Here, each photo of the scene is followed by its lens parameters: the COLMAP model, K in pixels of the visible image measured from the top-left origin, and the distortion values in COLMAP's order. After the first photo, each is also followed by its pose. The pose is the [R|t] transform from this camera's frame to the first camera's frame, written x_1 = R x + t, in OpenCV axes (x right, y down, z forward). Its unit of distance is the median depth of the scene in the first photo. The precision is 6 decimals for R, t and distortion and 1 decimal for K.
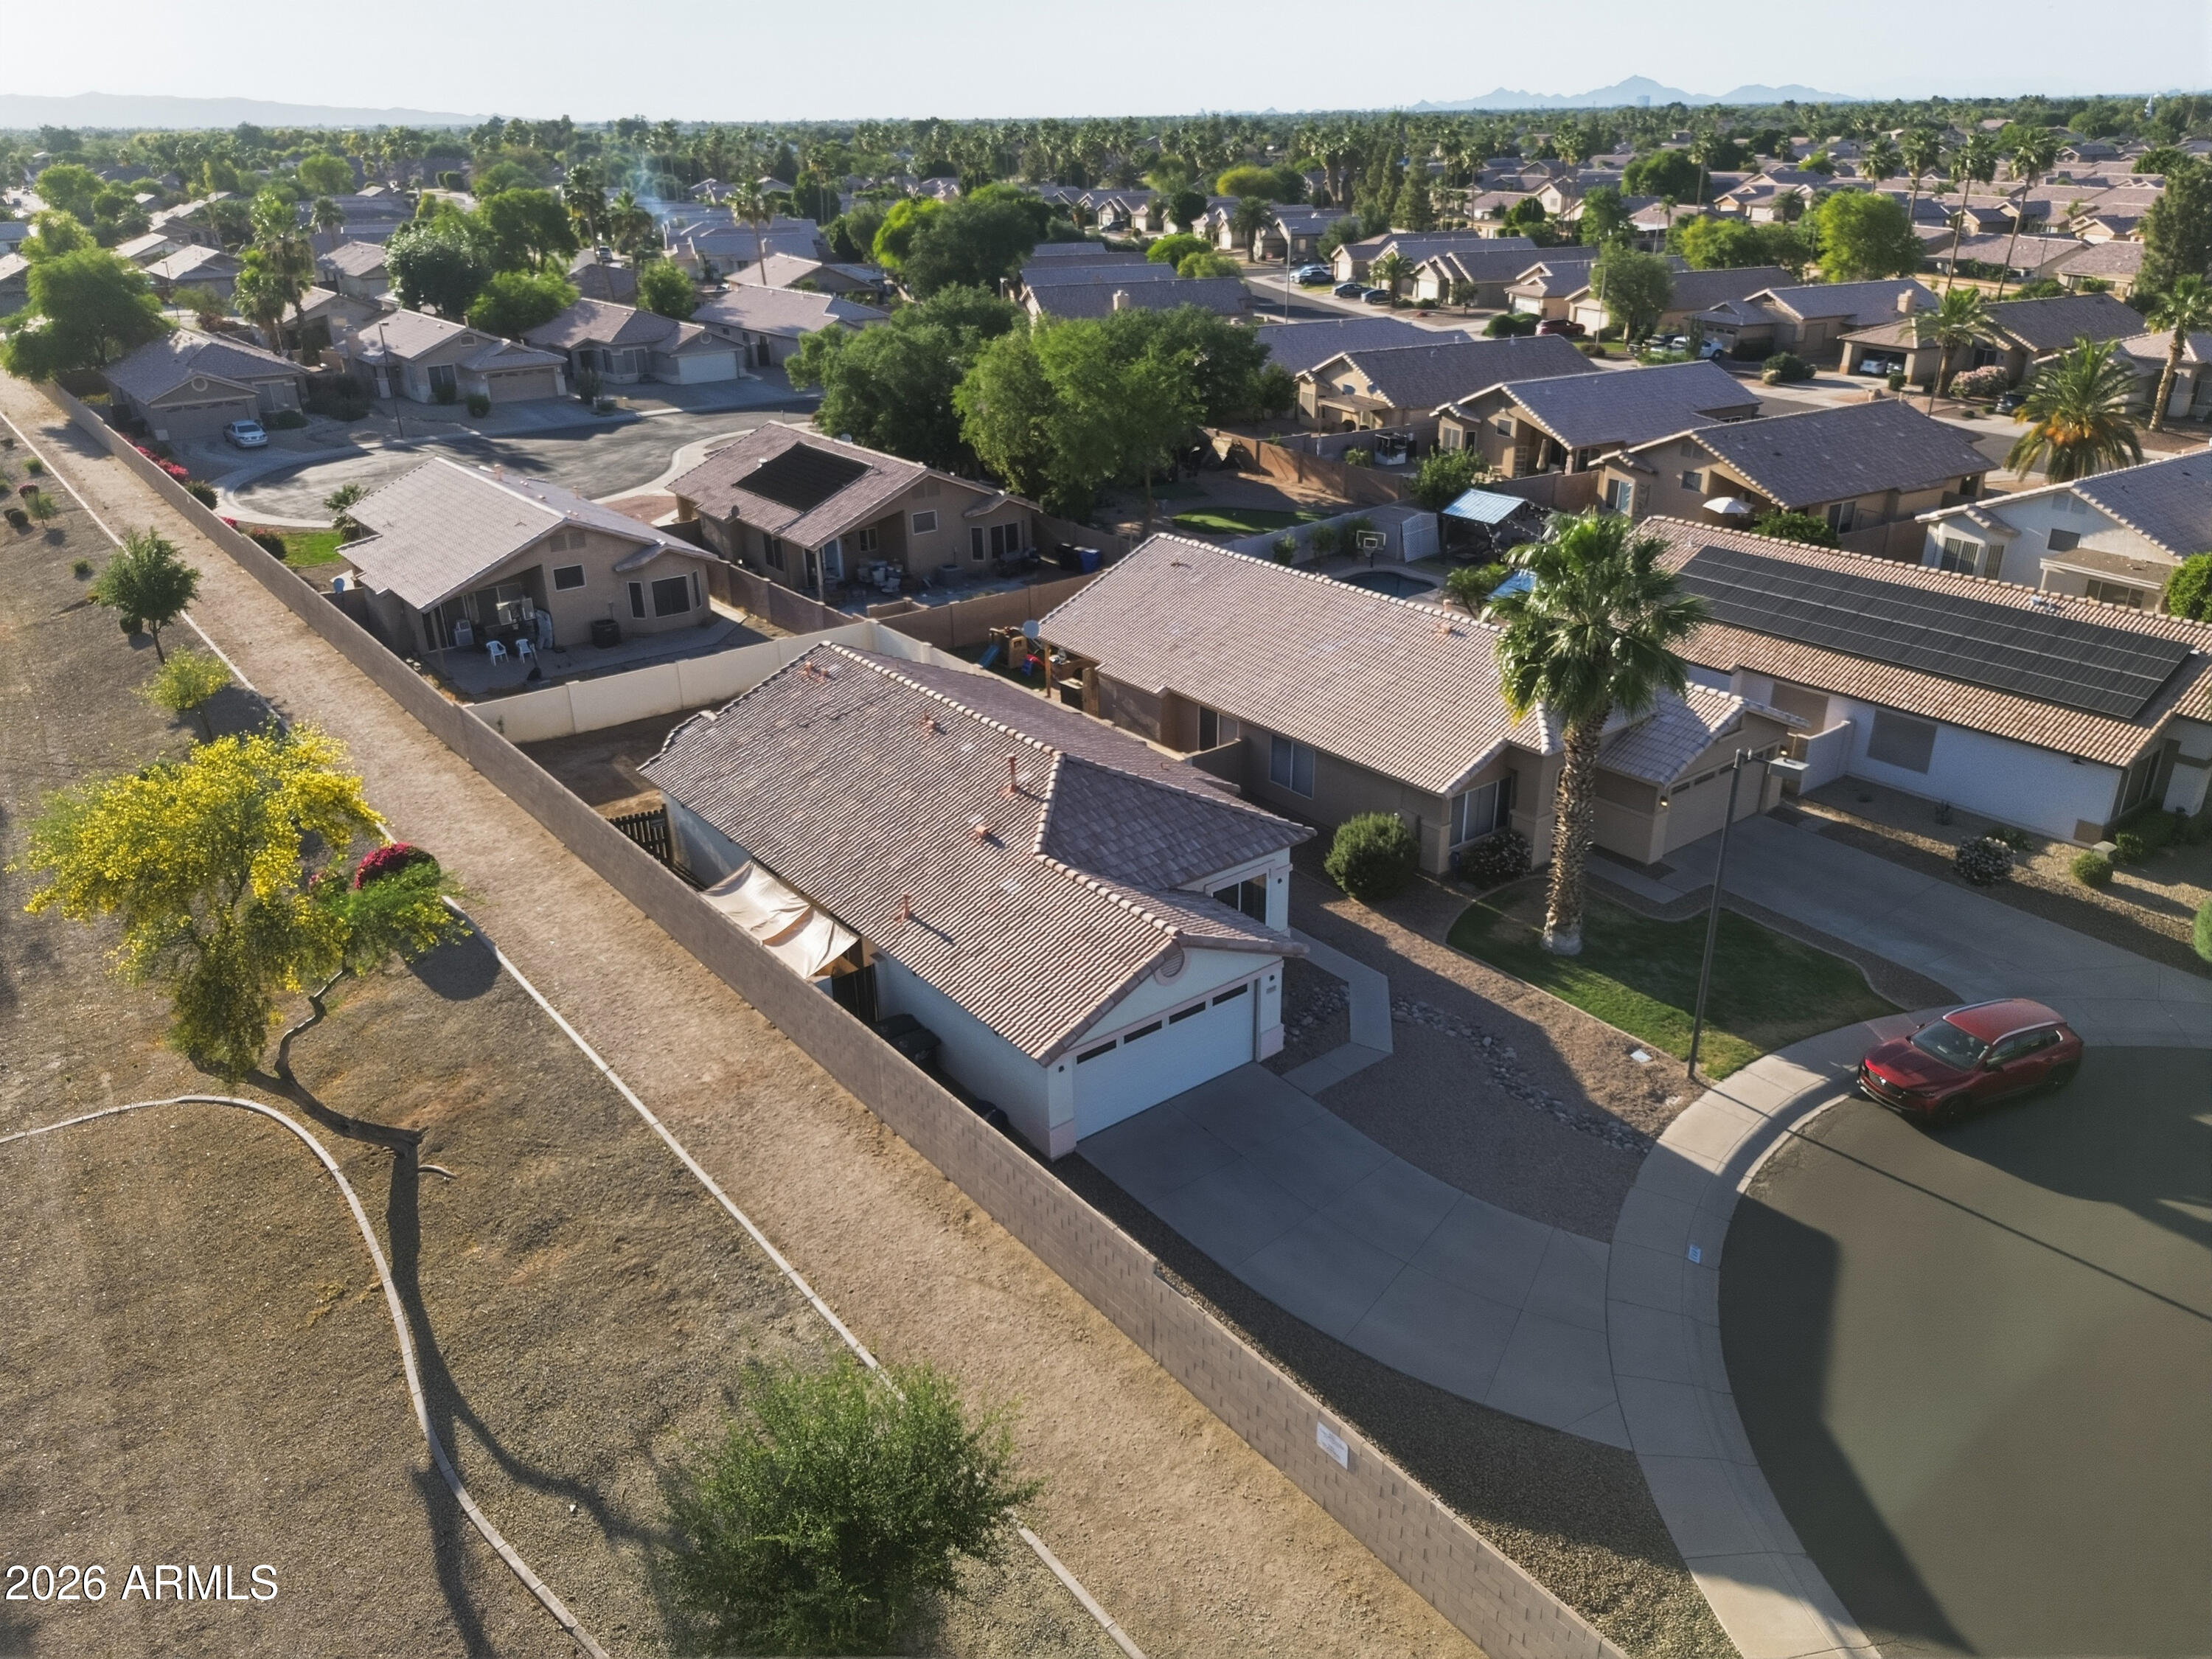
lens RADIAL K [[1570.5, 0, 1108.9], [0, 1570.5, 828.5], [0, 0, 1]] dist [0.022797, -0.004532]
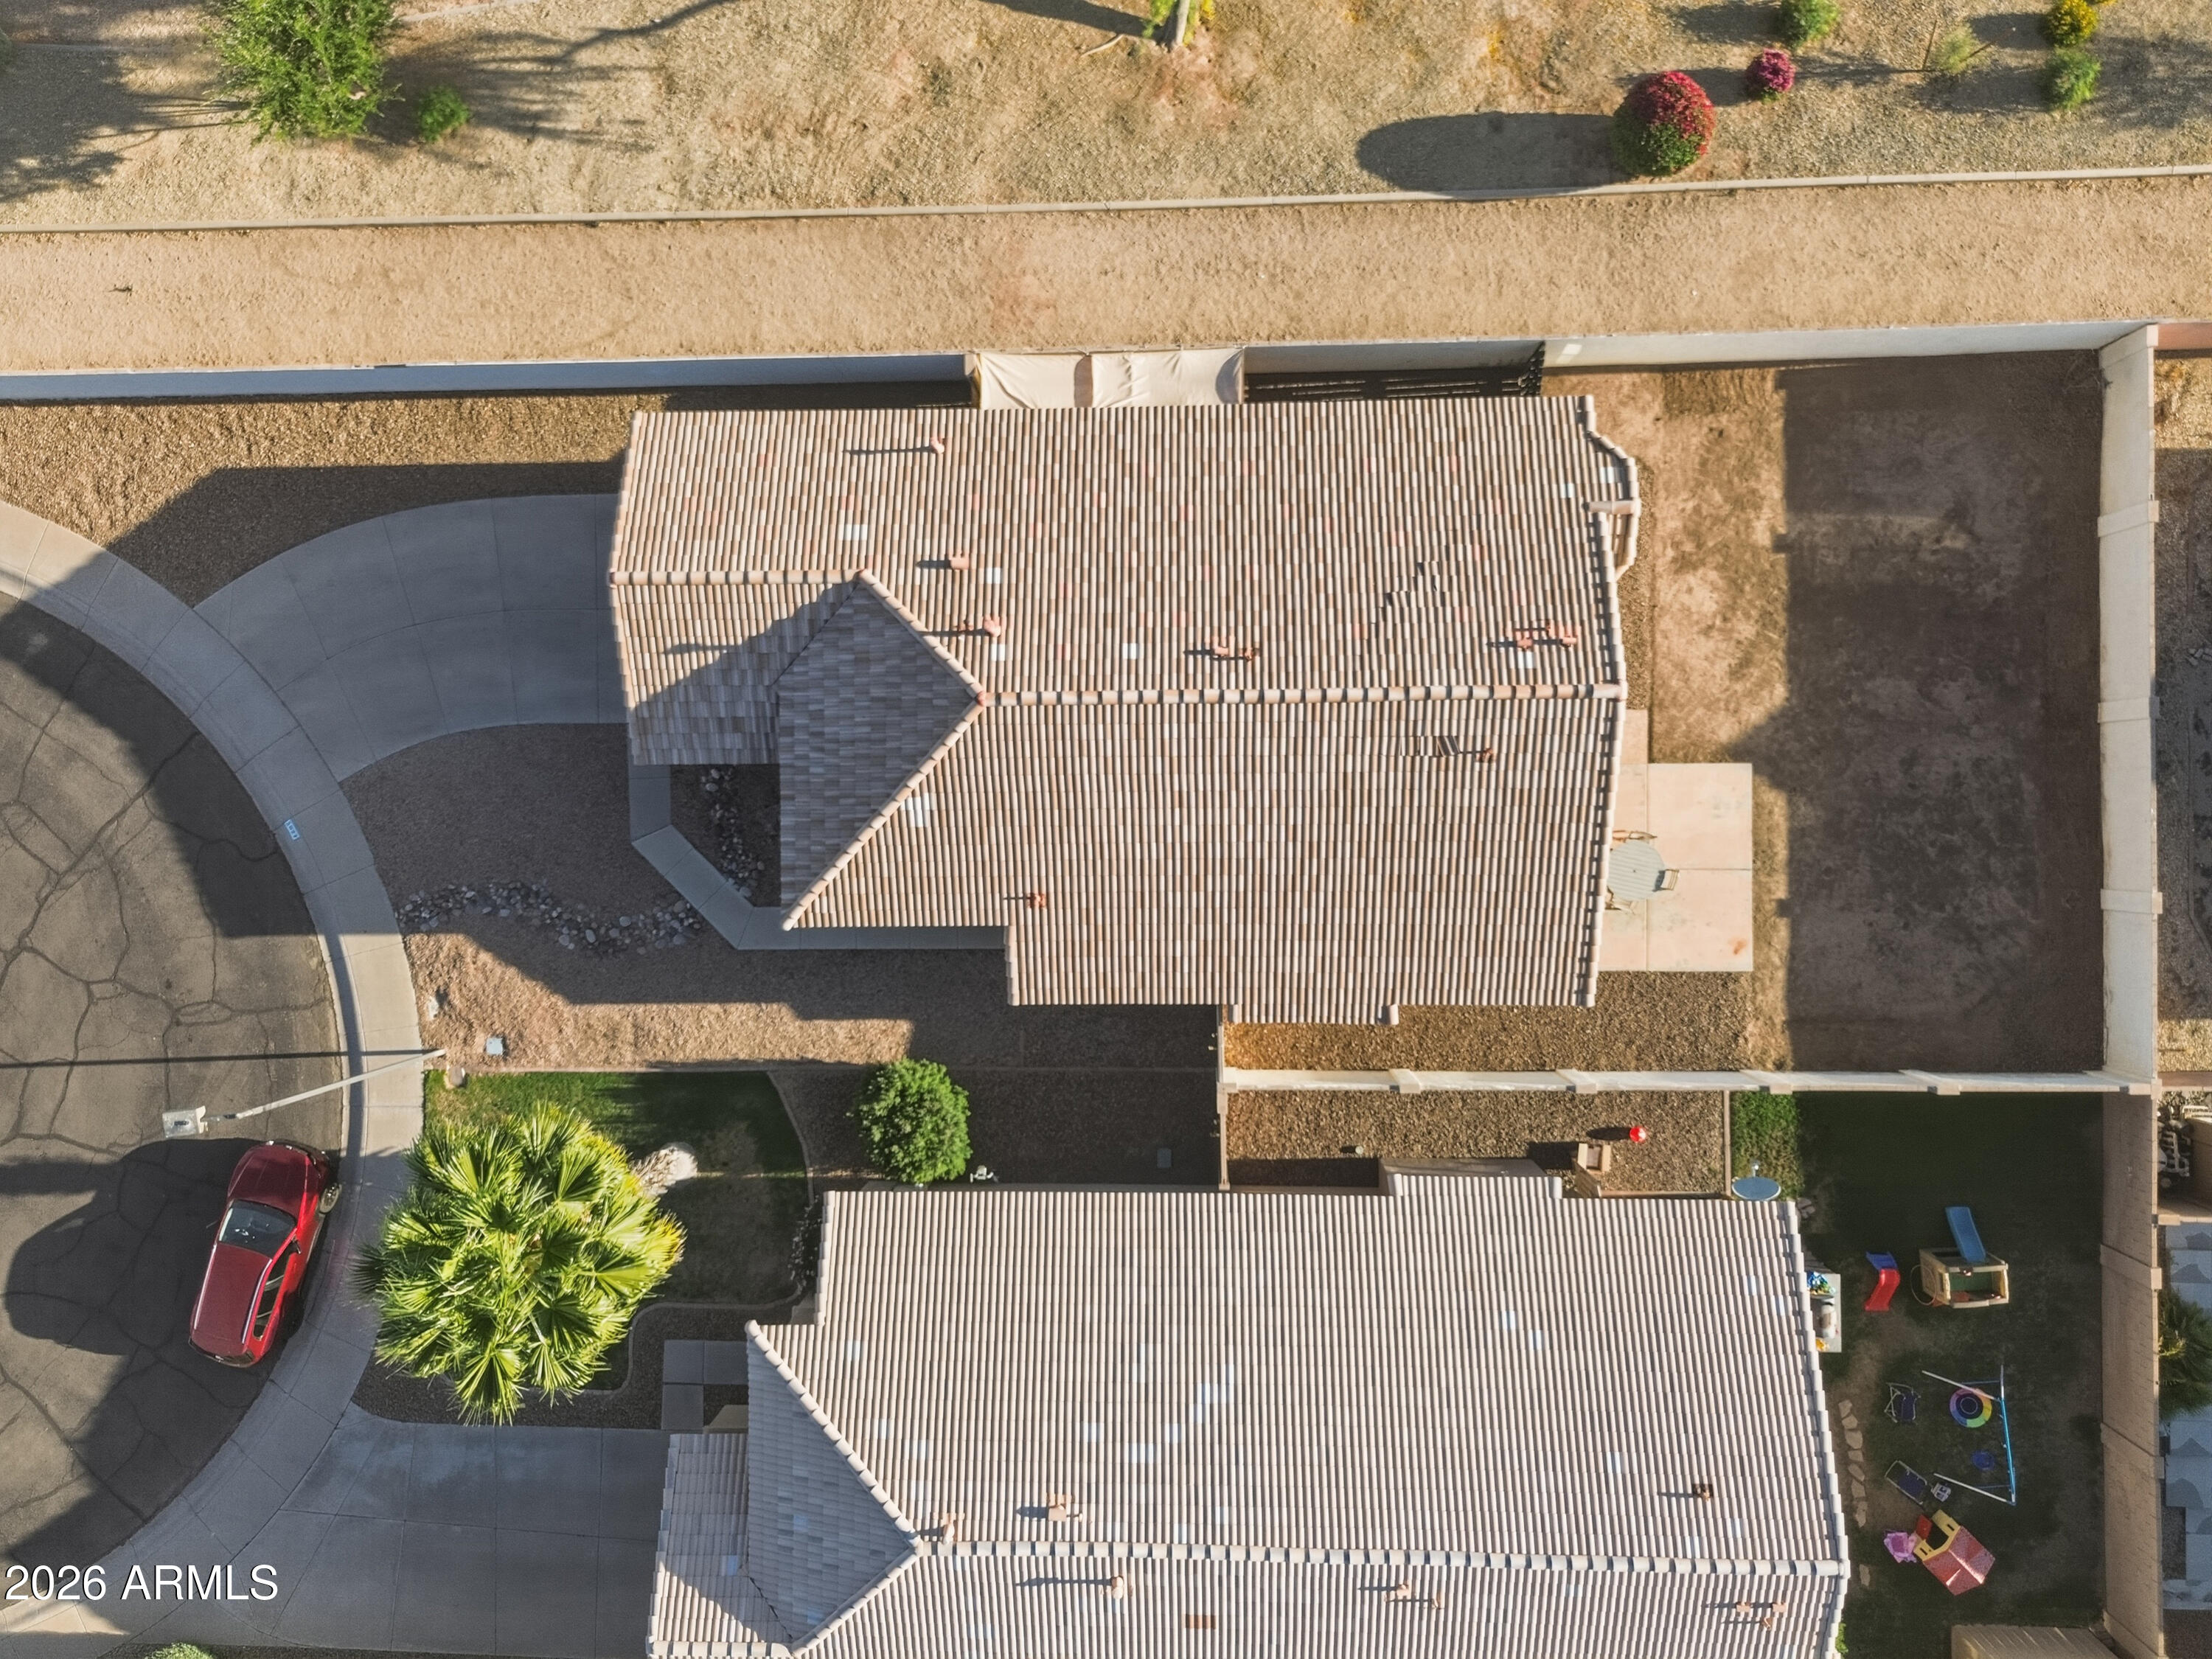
lens RADIAL K [[1570.5, 0, 1110.0], [0, 1570.5, 828.4], [0, 0, 1]] dist [0.022797, -0.004532]
pose [[-0.608761, 0.792043, 0.045588, -0.060866], [-0.277726, -0.266581, 0.922932, -0.920866], [0.743154, 0.549184, 0.382255, 0.900606]]
